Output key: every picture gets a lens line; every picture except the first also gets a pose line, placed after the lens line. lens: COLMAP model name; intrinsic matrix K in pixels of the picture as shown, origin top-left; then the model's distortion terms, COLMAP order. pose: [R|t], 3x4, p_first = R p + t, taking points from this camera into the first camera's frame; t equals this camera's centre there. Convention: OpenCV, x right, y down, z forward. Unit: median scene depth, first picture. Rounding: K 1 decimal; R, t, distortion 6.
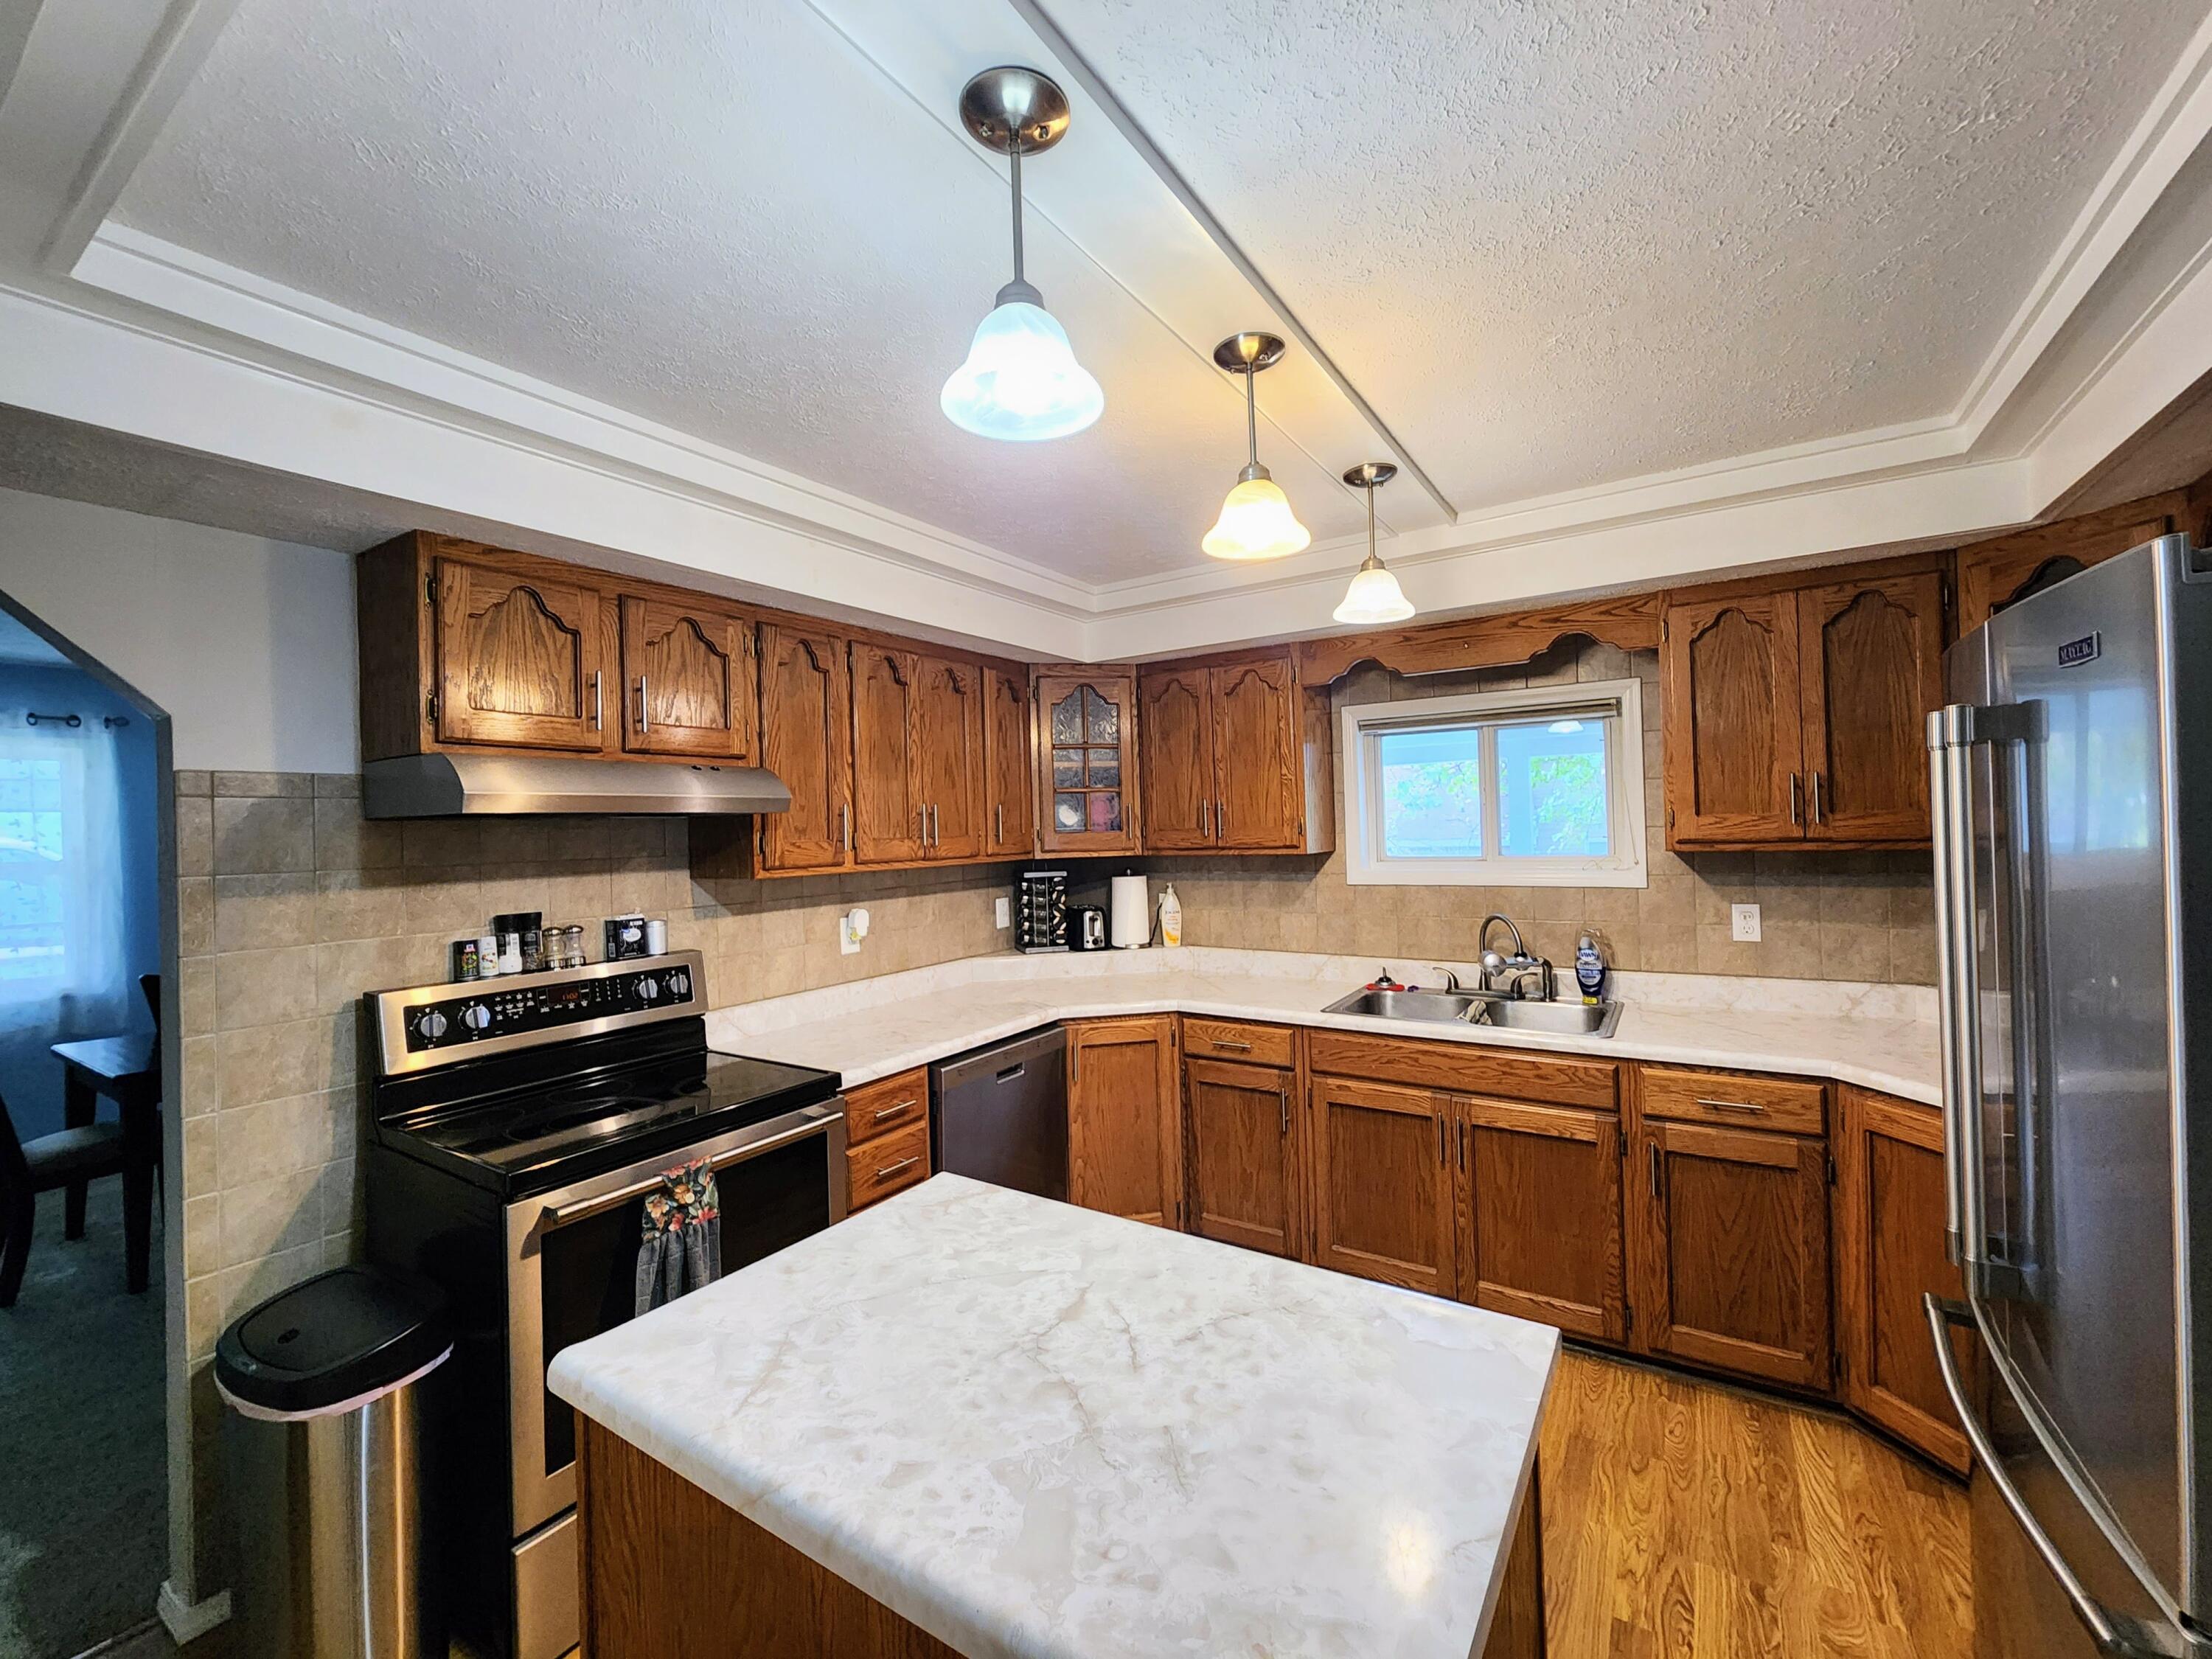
lens RADIAL K [[910.3, 0, 1110.7], [0, 910.3, 819.5], [0, 0, 1]] dist [0.001258, 0.000105]
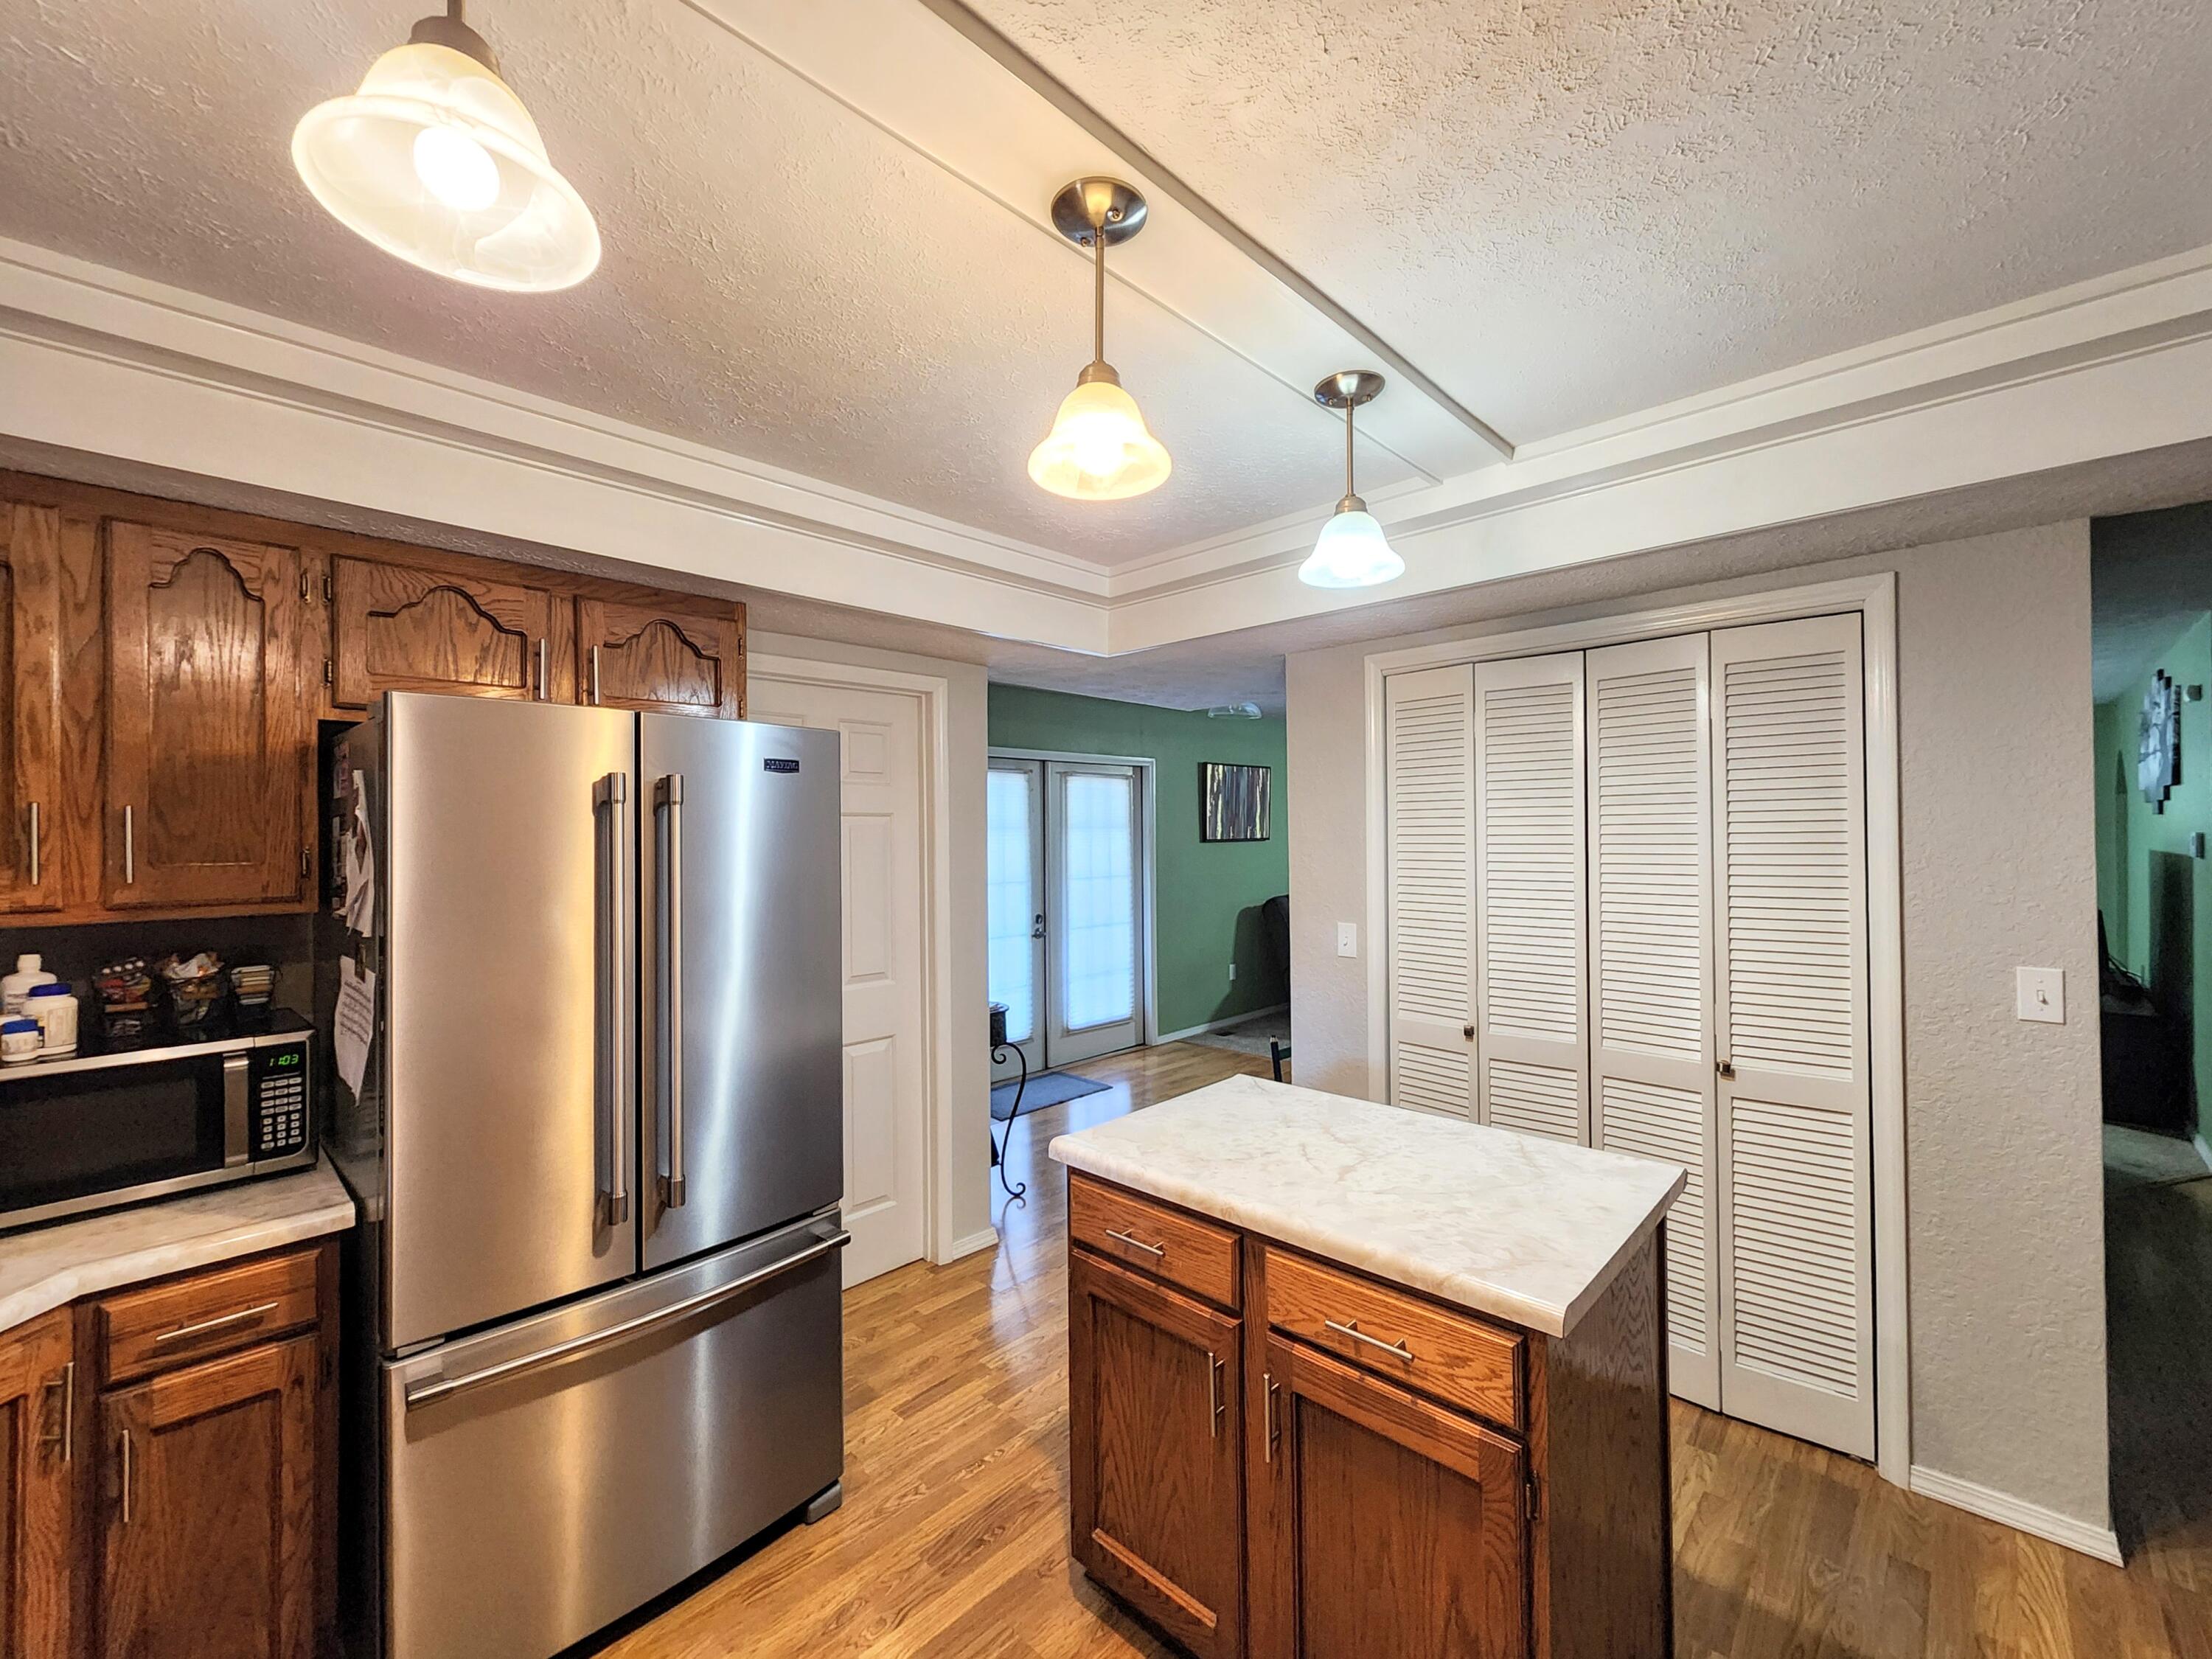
lens RADIAL K [[910.3, 0, 1121.7], [0, 910.3, 827.0], [0, 0, 1]] dist [0.001258, 0.000105]
pose [[-0.983235, 0.041055, 0.177663, 0.012092], [0.039250, 0.999136, -0.013663, -0.001688], [-0.178070, -0.006461, -0.983997, 0.998476]]
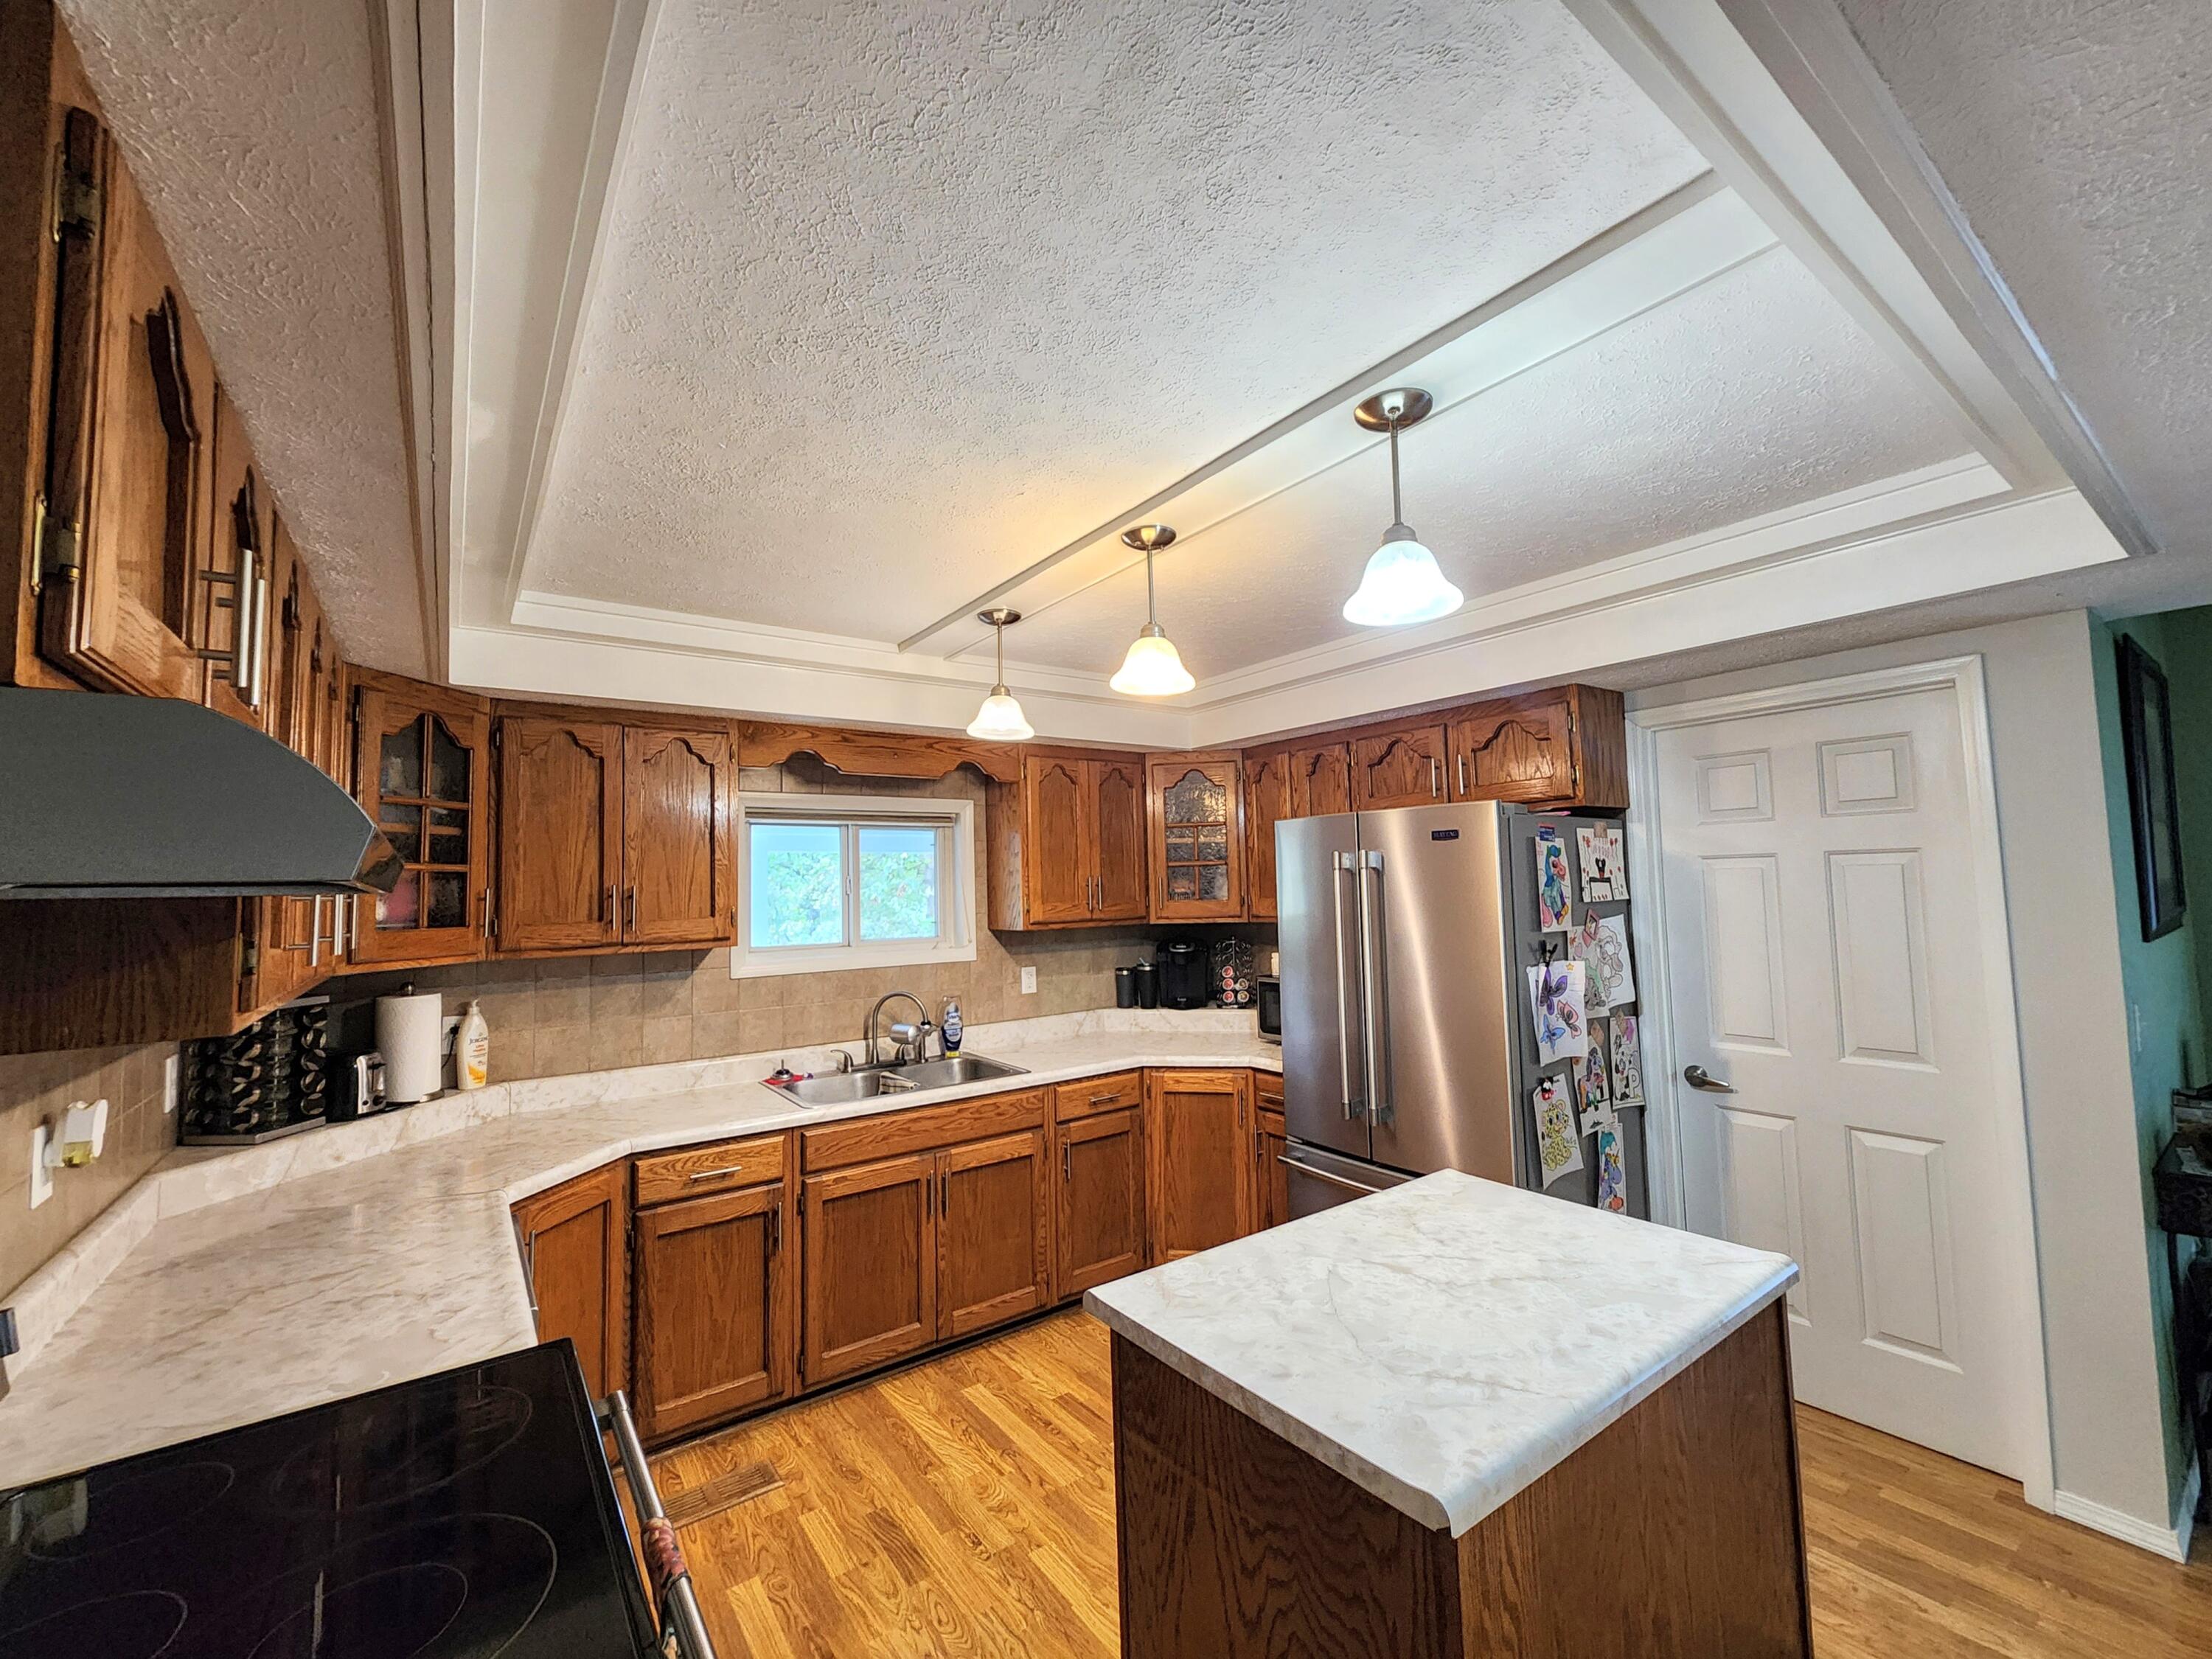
lens RADIAL K [[910.3, 0, 1112.7], [0, 910.3, 828.1], [0, 0, 1]] dist [0.001258, 0.000105]
pose [[0.352304, 0.080662, 0.932403, -0.592052], [0.009457, 0.995921, -0.089730, 0.005170], [-0.935838, 0.040430, 0.350104, 0.357286]]
